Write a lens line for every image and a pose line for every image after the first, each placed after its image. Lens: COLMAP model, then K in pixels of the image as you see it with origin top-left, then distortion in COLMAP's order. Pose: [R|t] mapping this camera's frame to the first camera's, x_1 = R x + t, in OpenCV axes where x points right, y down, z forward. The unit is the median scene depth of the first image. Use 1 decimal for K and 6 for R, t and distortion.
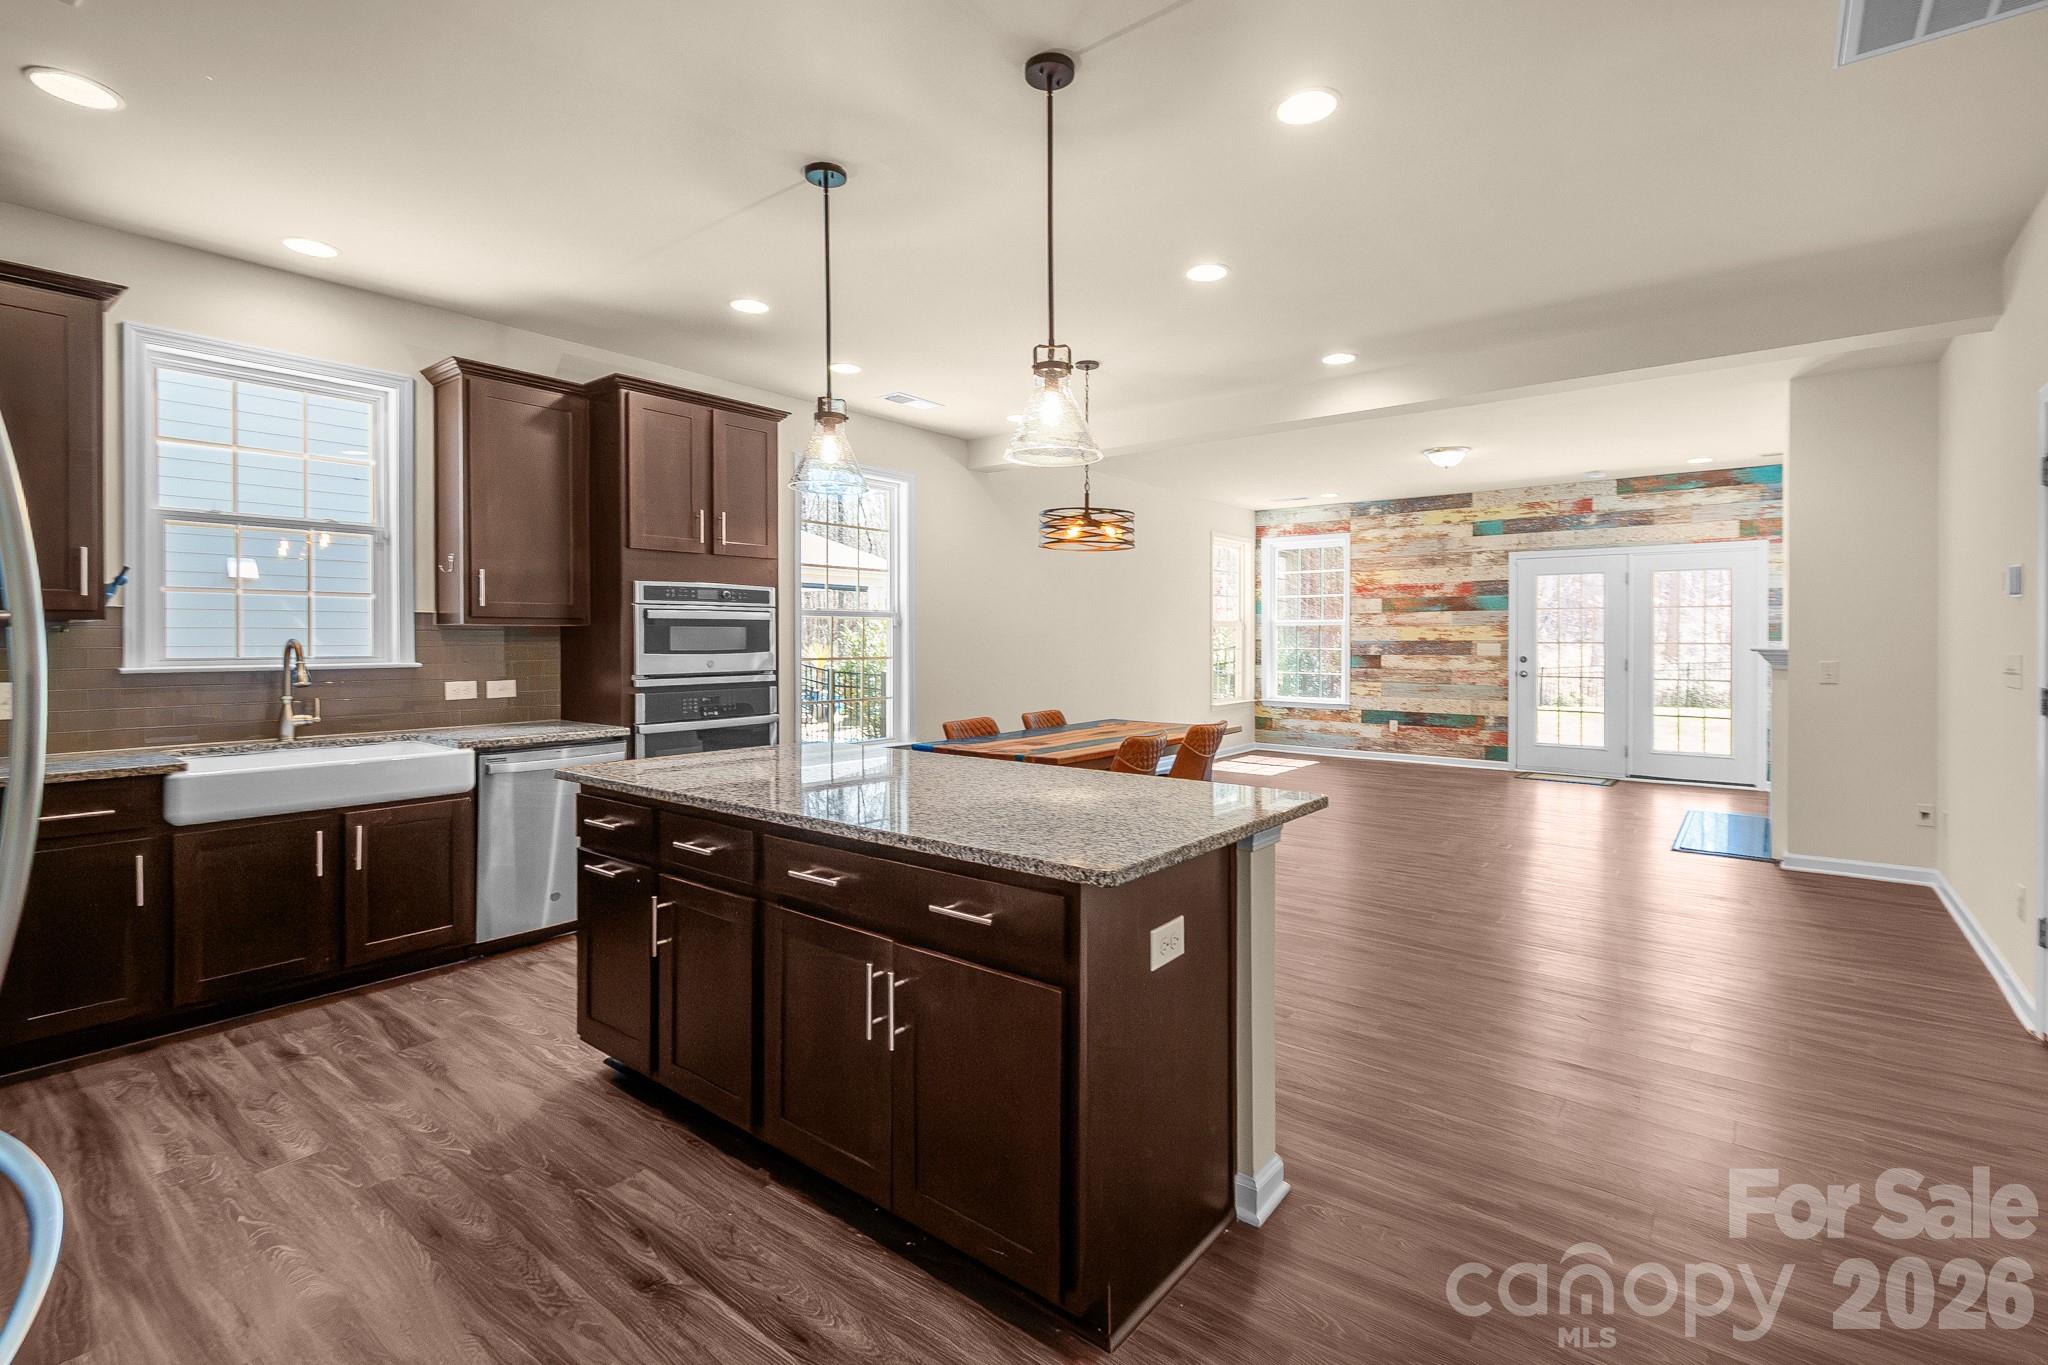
lens RADIAL K [[936.0, 0, 1006.0], [0, 936.0, 637.3], [0, 0, 1]] dist [0.005770, -0.001286]
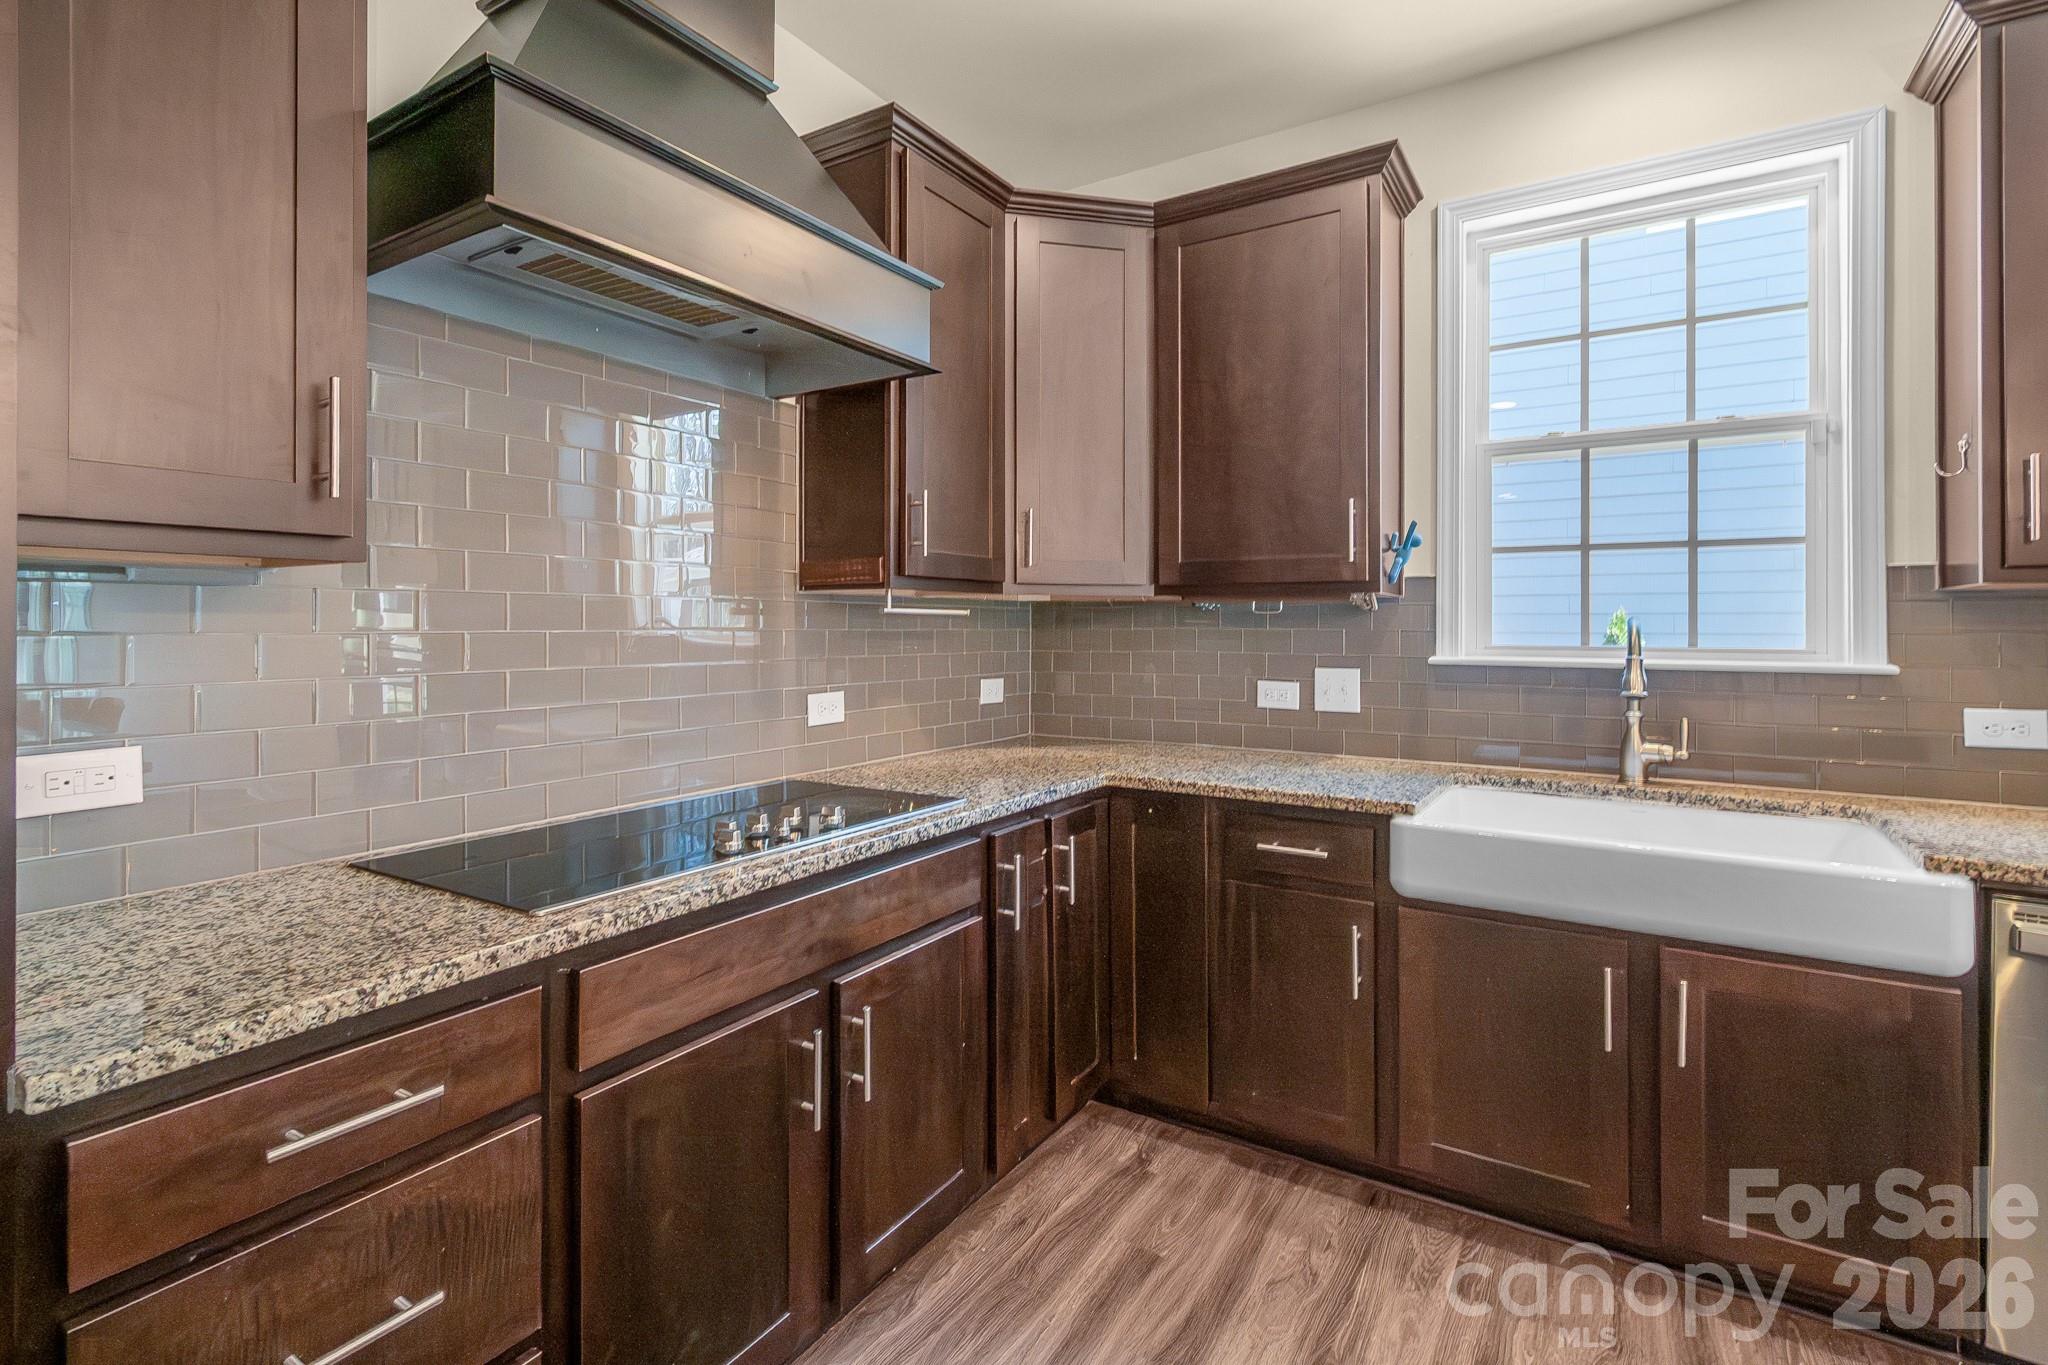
lens RADIAL K [[936.0, 0, 1029.1], [0, 936.0, 619.4], [0, 0, 1]] dist [0.005770, -0.001286]
pose [[0.115552, -0.005662, -0.993285, -0.199618], [0.001214, 0.999984, -0.005558, 0.005376], [0.993301, -0.000564, 0.115557, 0.533872]]
